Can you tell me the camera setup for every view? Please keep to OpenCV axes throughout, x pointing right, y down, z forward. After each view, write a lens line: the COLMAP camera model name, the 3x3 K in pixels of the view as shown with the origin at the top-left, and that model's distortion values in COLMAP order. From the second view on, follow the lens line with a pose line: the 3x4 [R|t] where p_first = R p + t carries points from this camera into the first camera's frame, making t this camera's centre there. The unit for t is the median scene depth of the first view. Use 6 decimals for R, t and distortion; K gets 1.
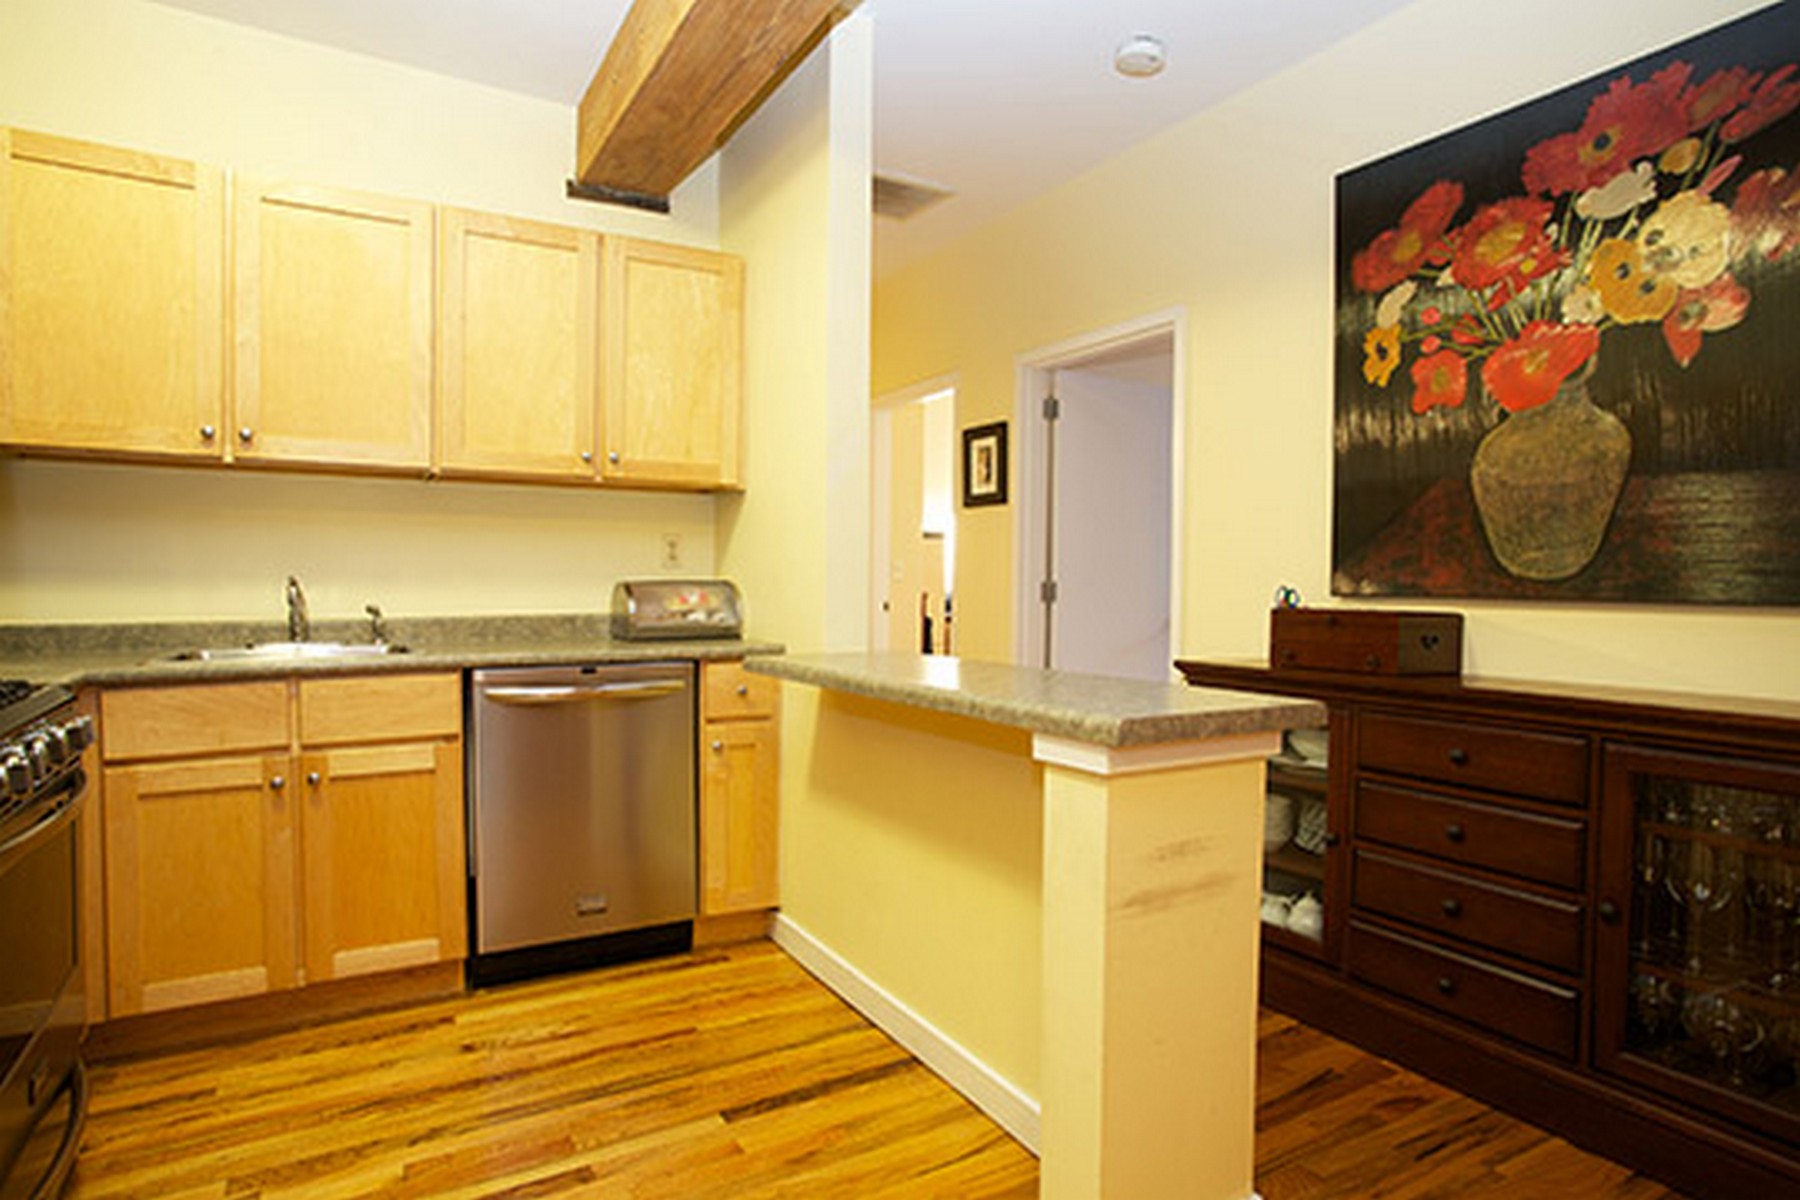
lens RADIAL K [[1002.1, 0, 899.1], [0, 1002.1, 595.8], [0, 0, 1]] dist [-0.005049, 0.001615]
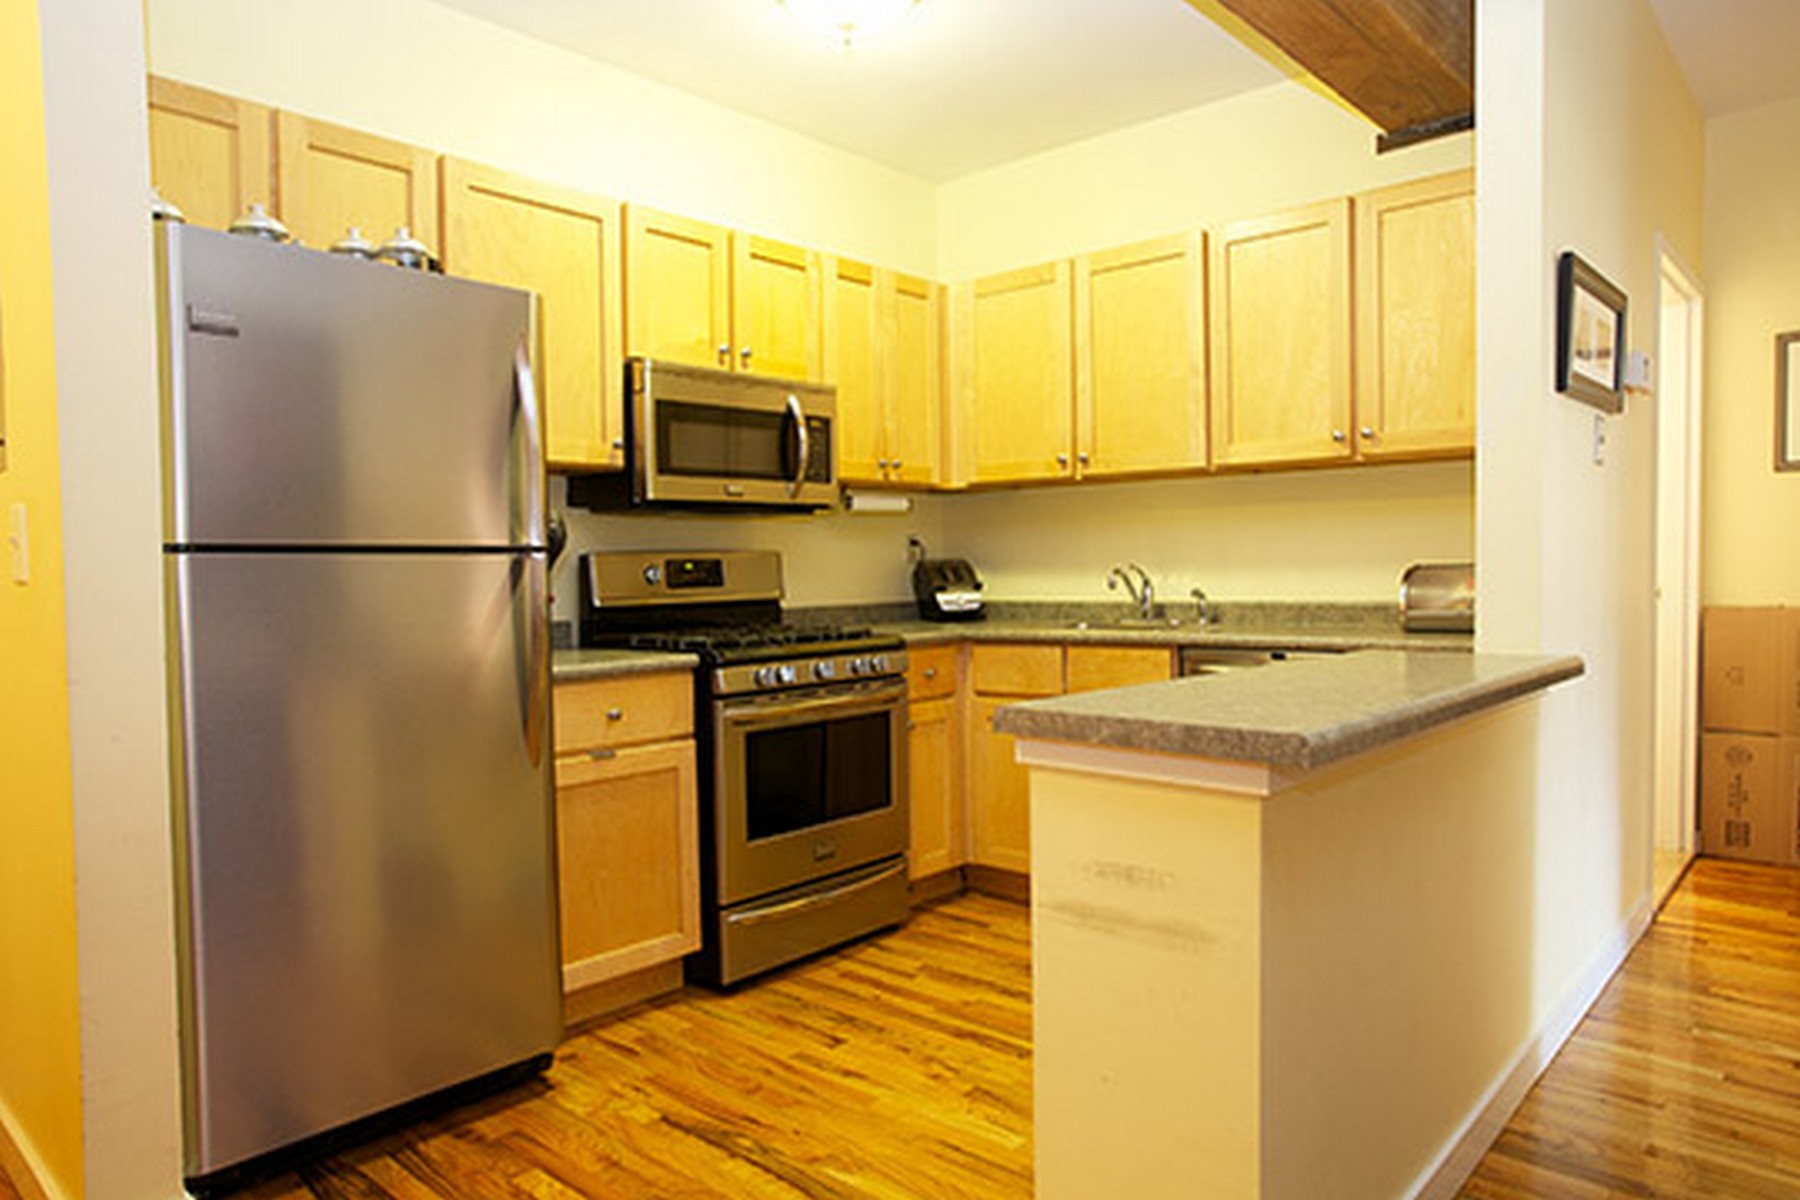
lens RADIAL K [[1150.9, 0, 898.8], [0, 1150.9, 602.8], [0, 0, 1]] dist [-0.004445, -0.000051]
pose [[0.314305, 0.019434, -0.949123, 0.623876], [-0.001097, 0.999797, 0.020108, -0.001319], [0.949321, -0.005279, 0.314263, 0.266439]]
